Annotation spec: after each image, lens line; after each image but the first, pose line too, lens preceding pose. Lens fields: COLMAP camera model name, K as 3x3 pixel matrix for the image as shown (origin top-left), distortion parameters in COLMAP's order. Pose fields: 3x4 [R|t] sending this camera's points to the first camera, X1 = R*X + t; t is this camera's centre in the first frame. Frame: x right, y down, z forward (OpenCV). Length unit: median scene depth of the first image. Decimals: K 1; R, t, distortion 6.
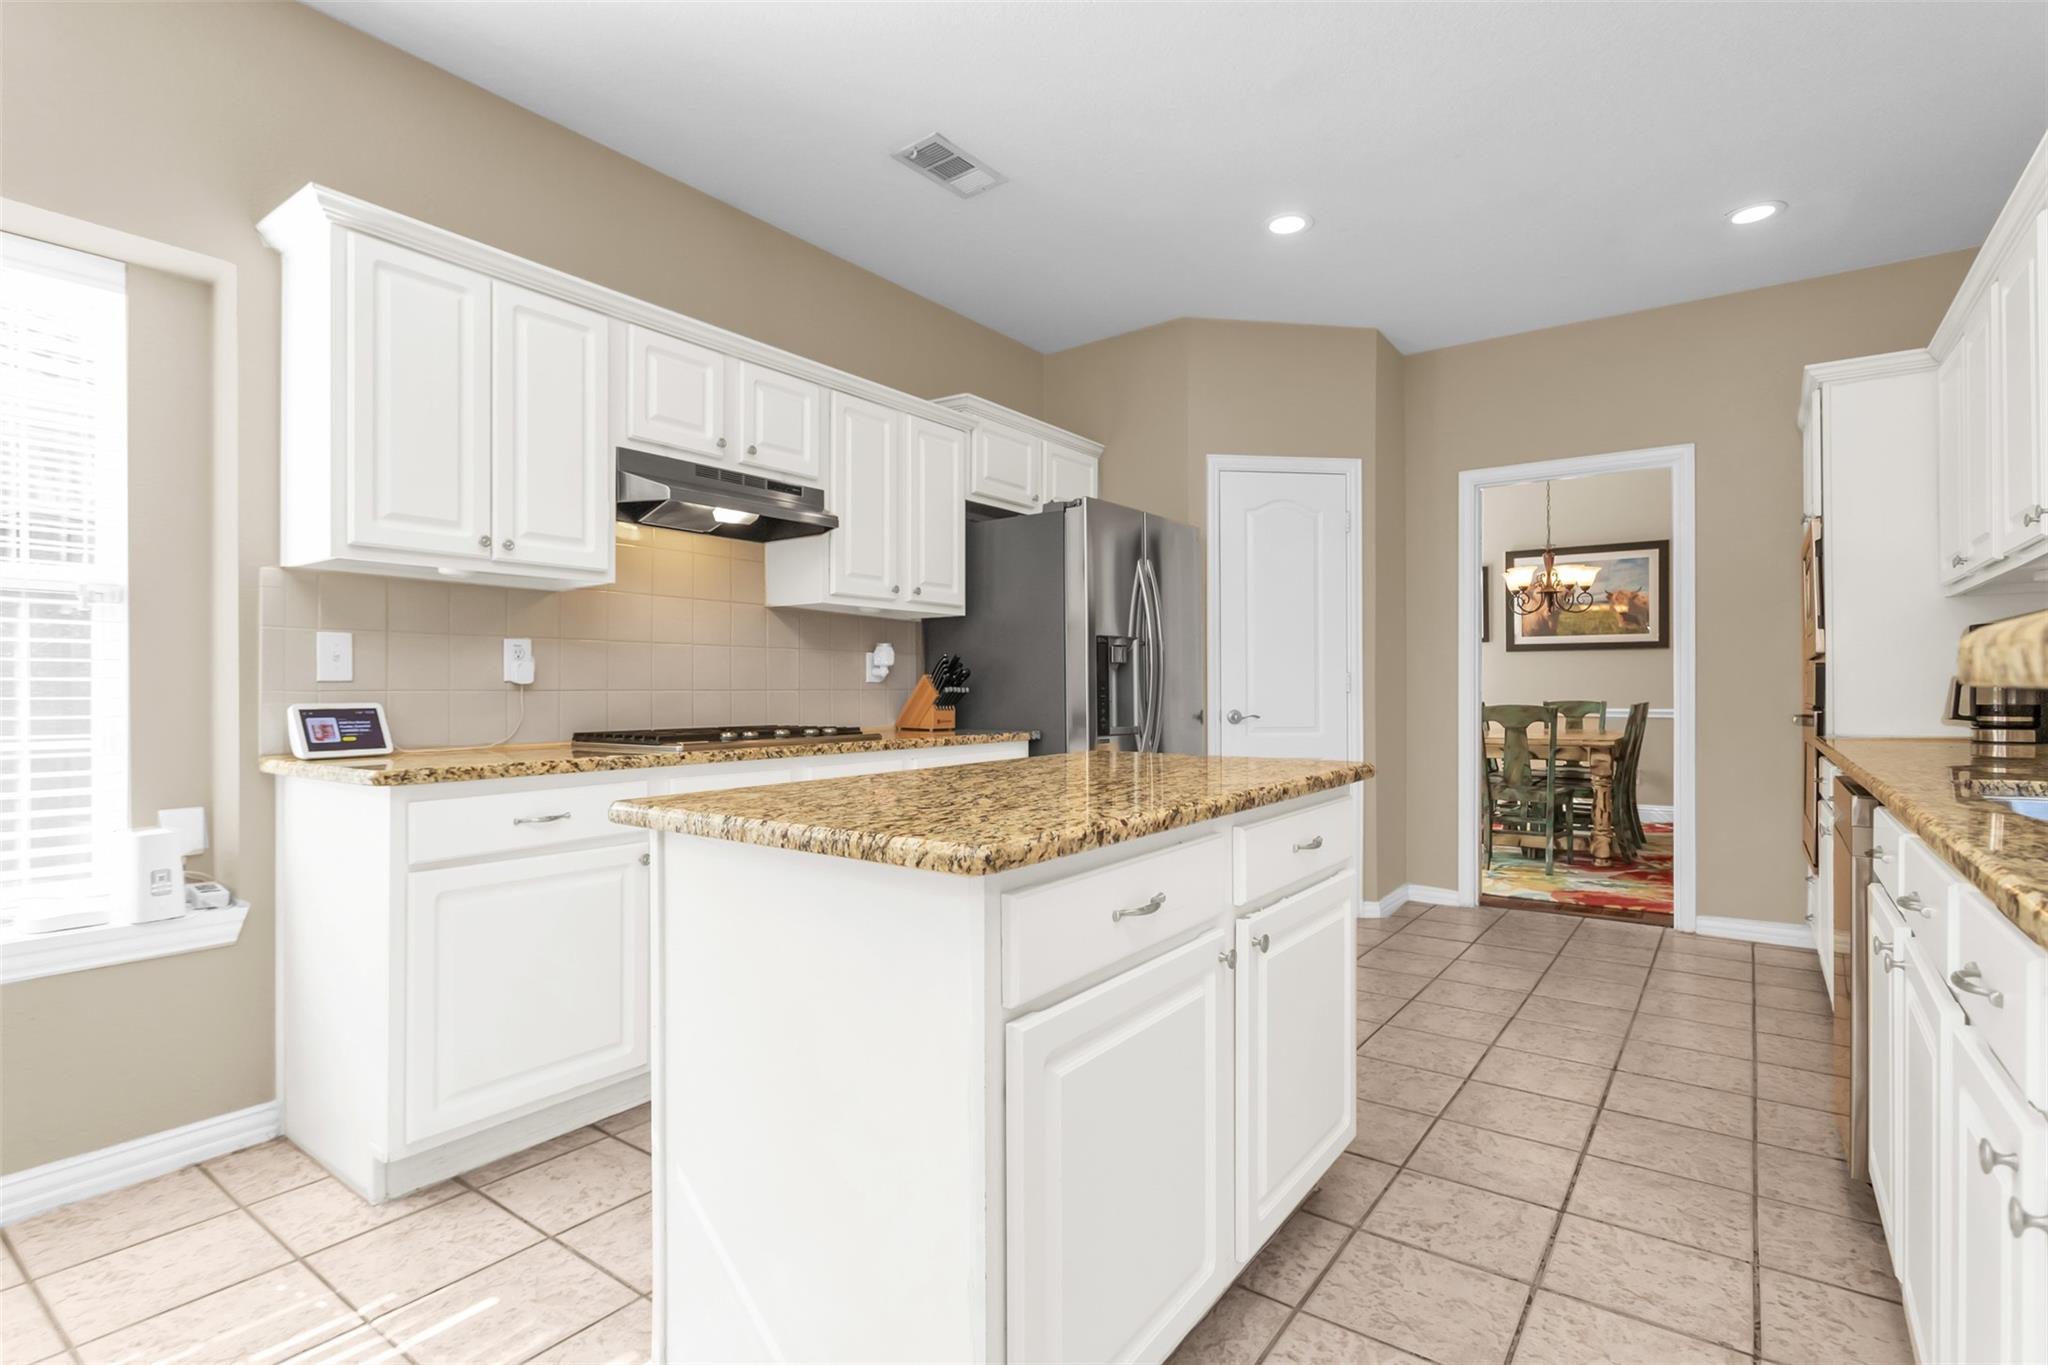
lens RADIAL K [[992.8, 0, 1021.8], [0, 992.8, 686.8], [0, 0, 1]] dist [0.002210, 0.001609]
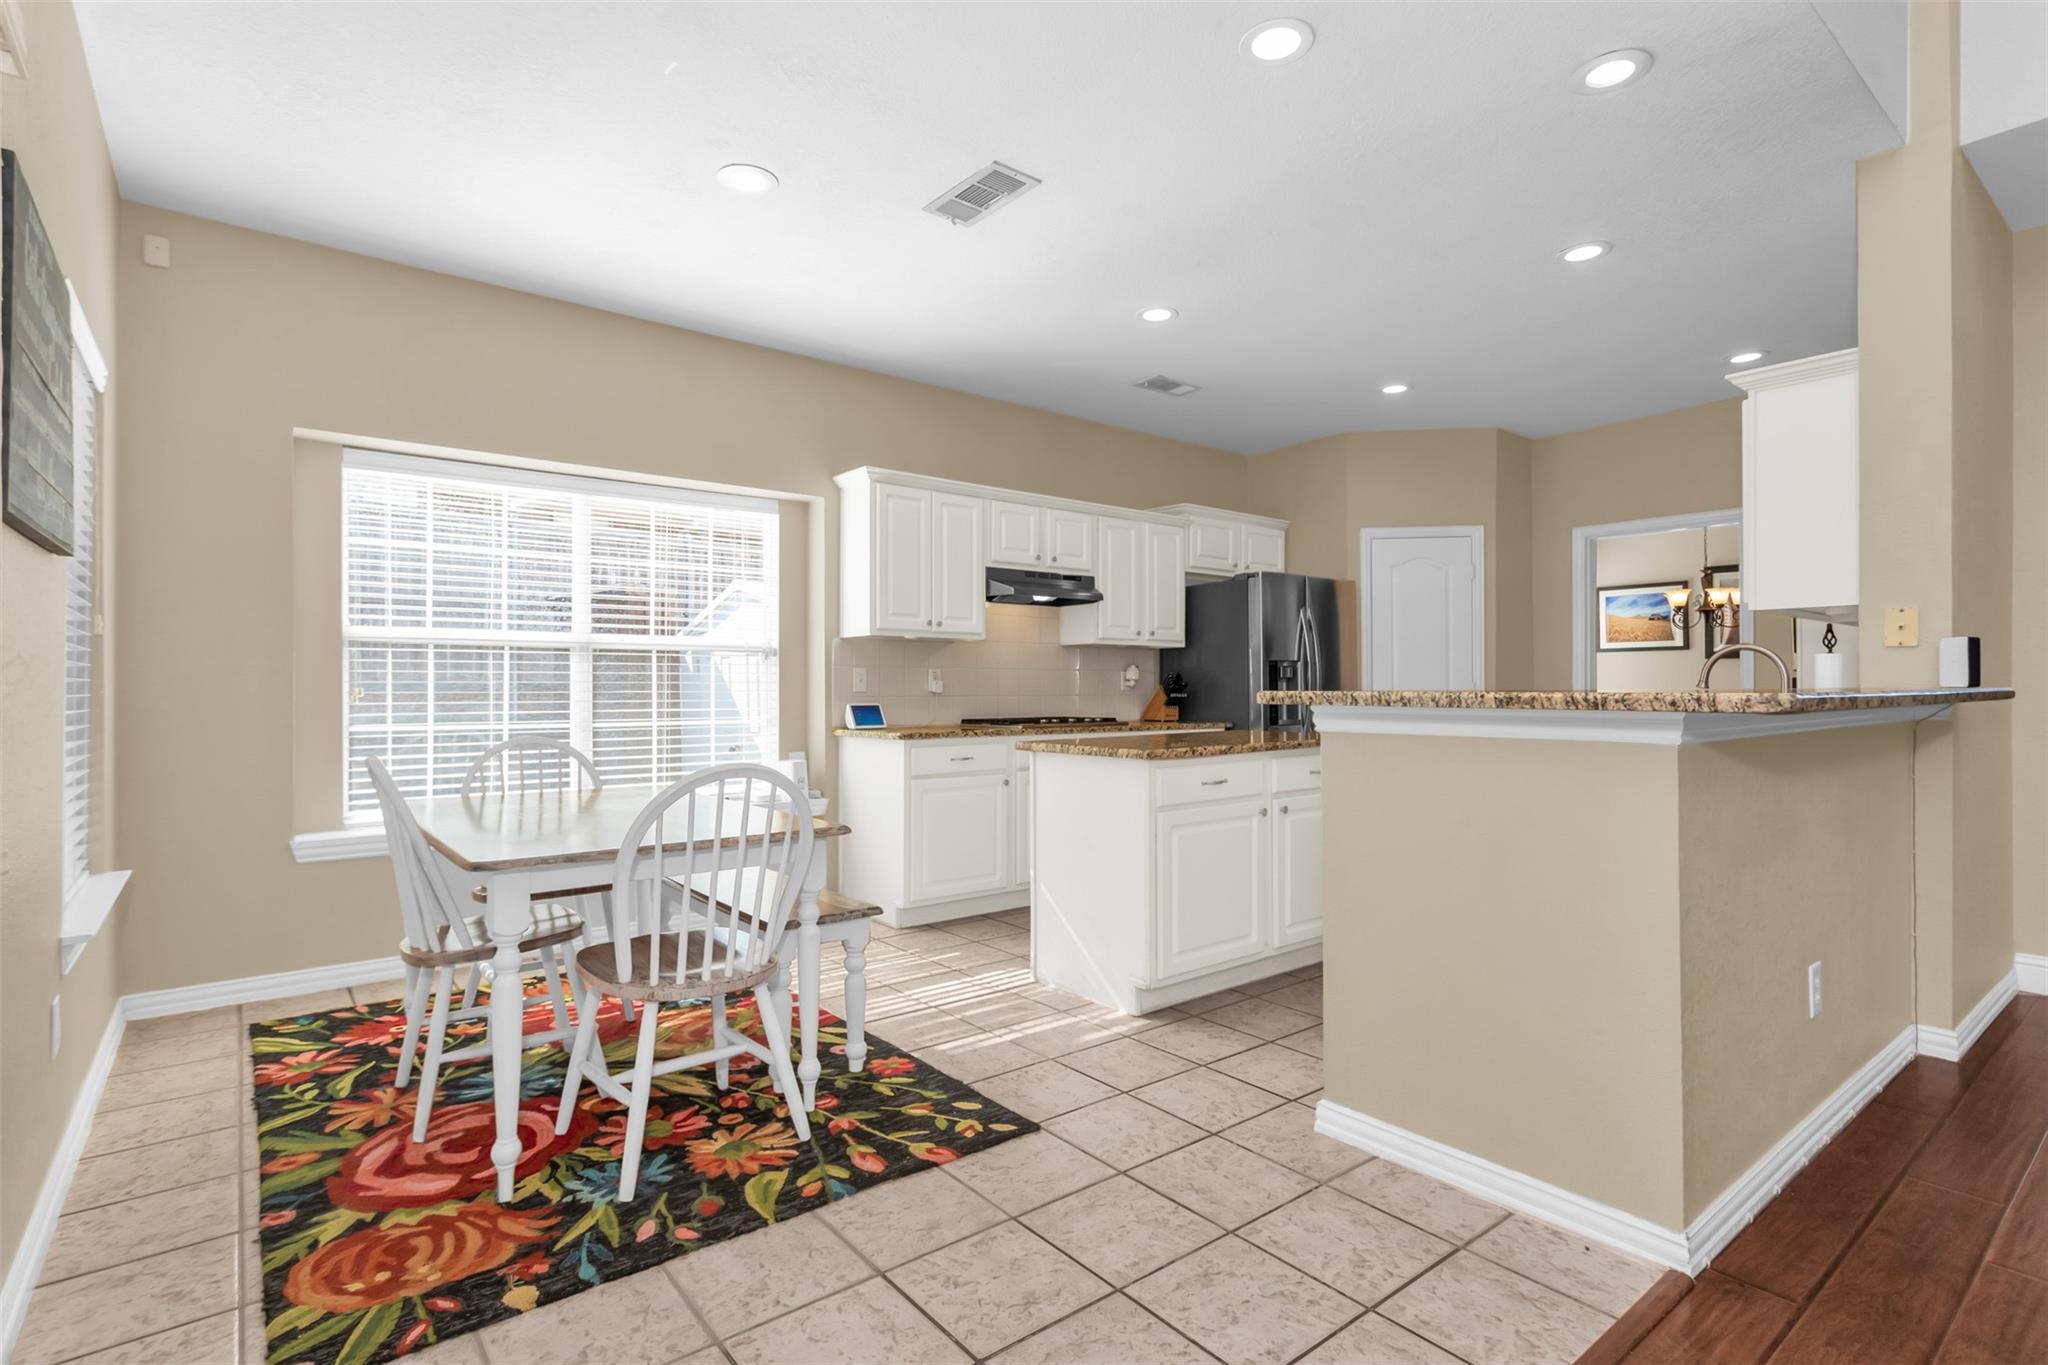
lens RADIAL K [[990.3, 0, 1022.7], [0, 990.3, 681.3], [0, 0, 1]] dist [0.001254, 0.001801]
pose [[0.964277, -0.002651, -0.264881, 0.126984], [0.000954, 0.999978, -0.006534, -0.010507], [0.264893, 0.006048, 0.964259, -0.647464]]
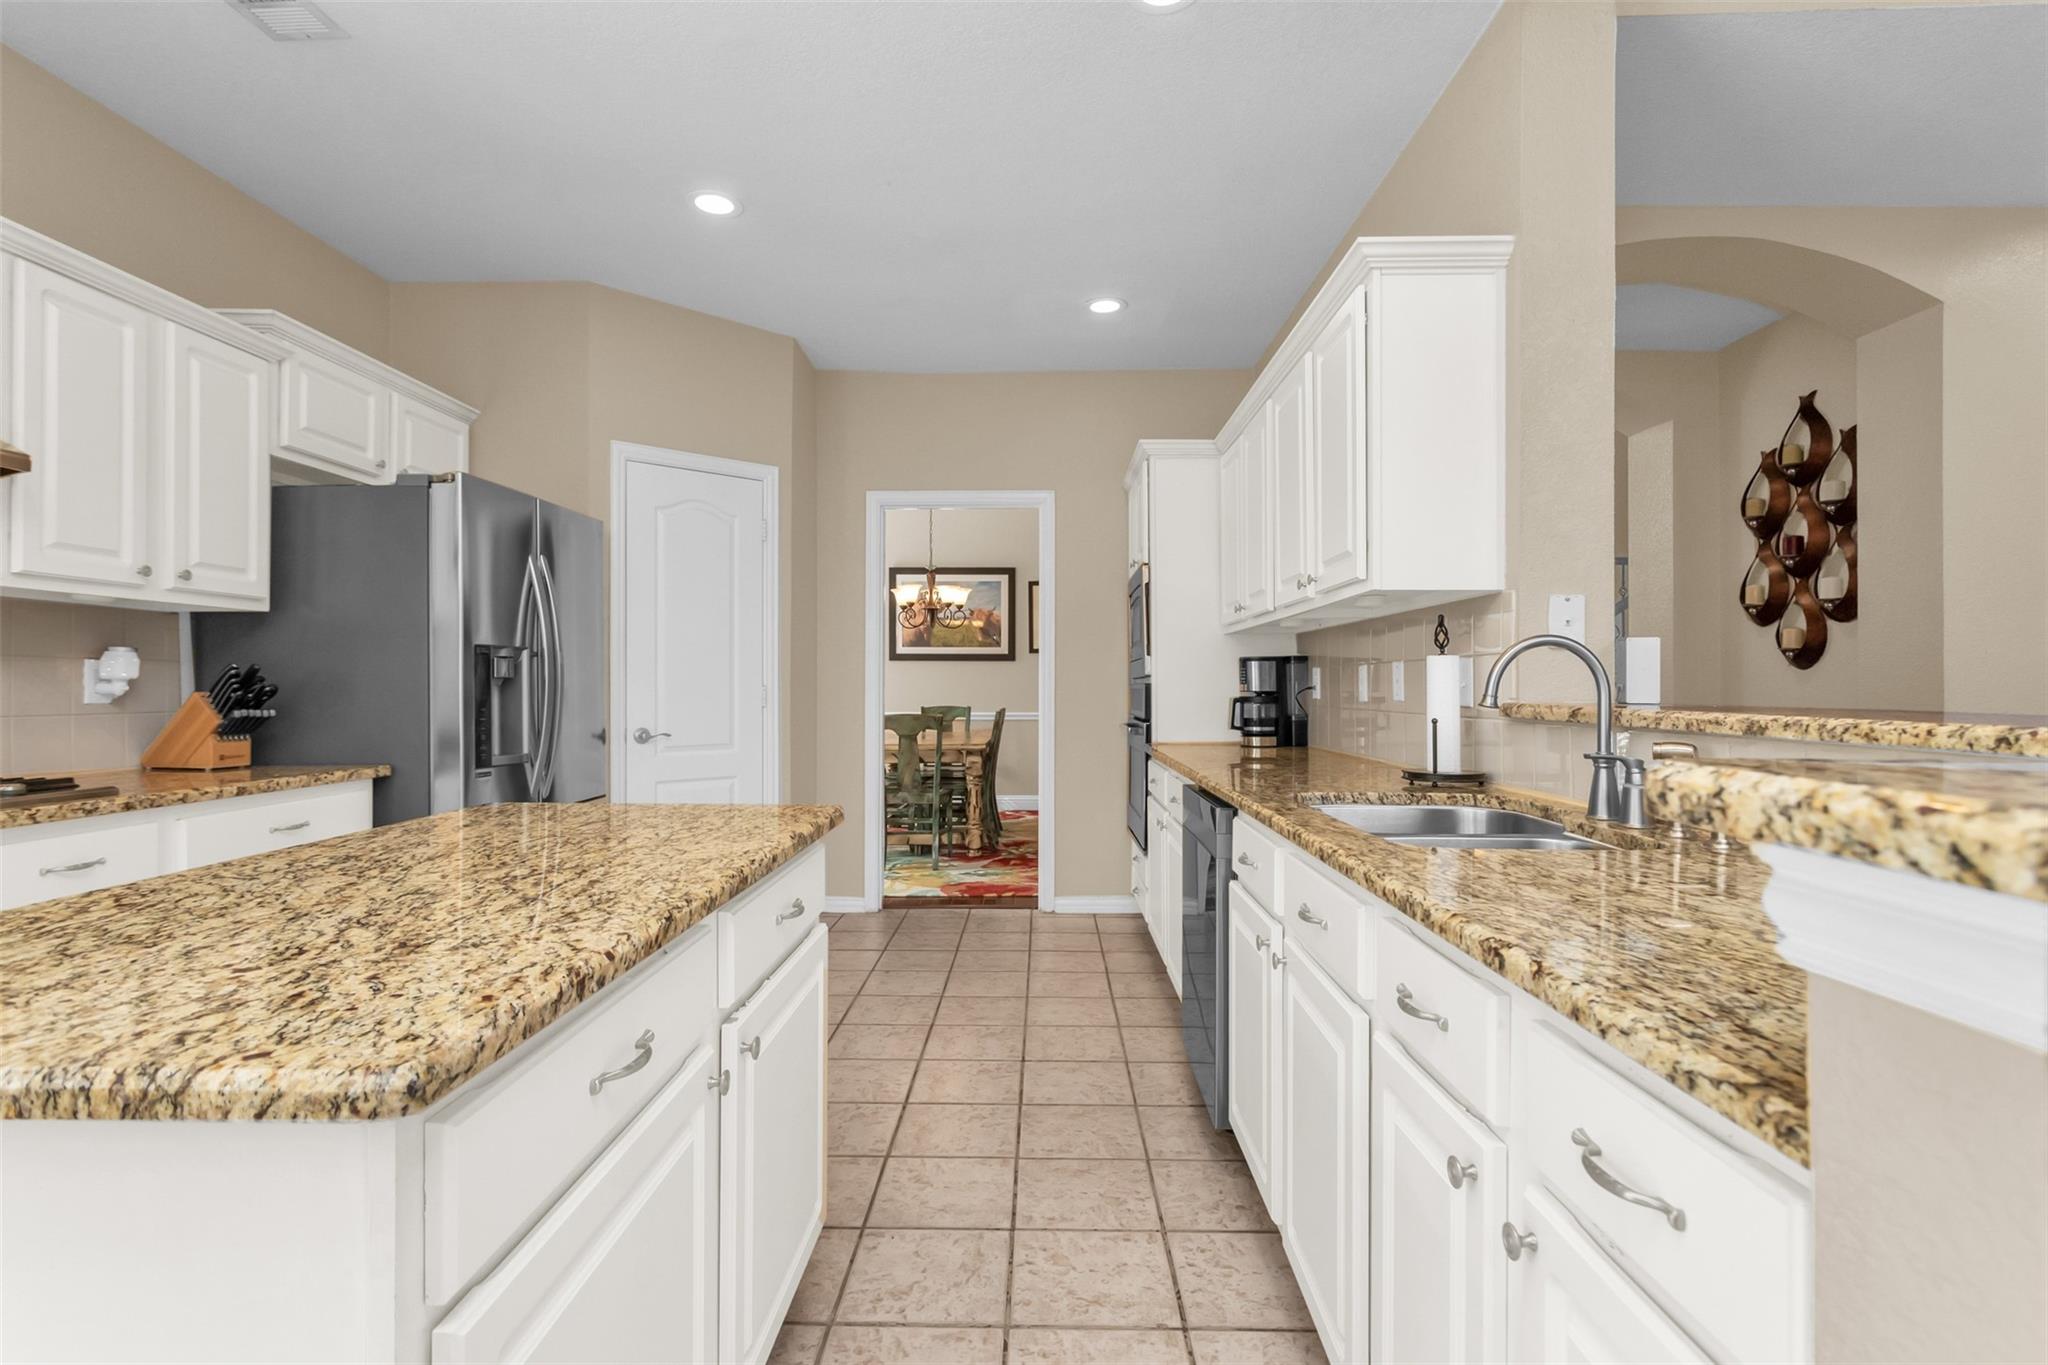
lens RADIAL K [[990.3, 0, 1022.7], [0, 990.3, 681.3], [0, 0, 1]] dist [0.001254, 0.001801]
pose [[0.819407, 0.004650, 0.573193, -0.023813], [-0.002919, 0.999988, -0.003938, -0.022232], [-0.573205, 0.001554, 0.819411, 0.092508]]
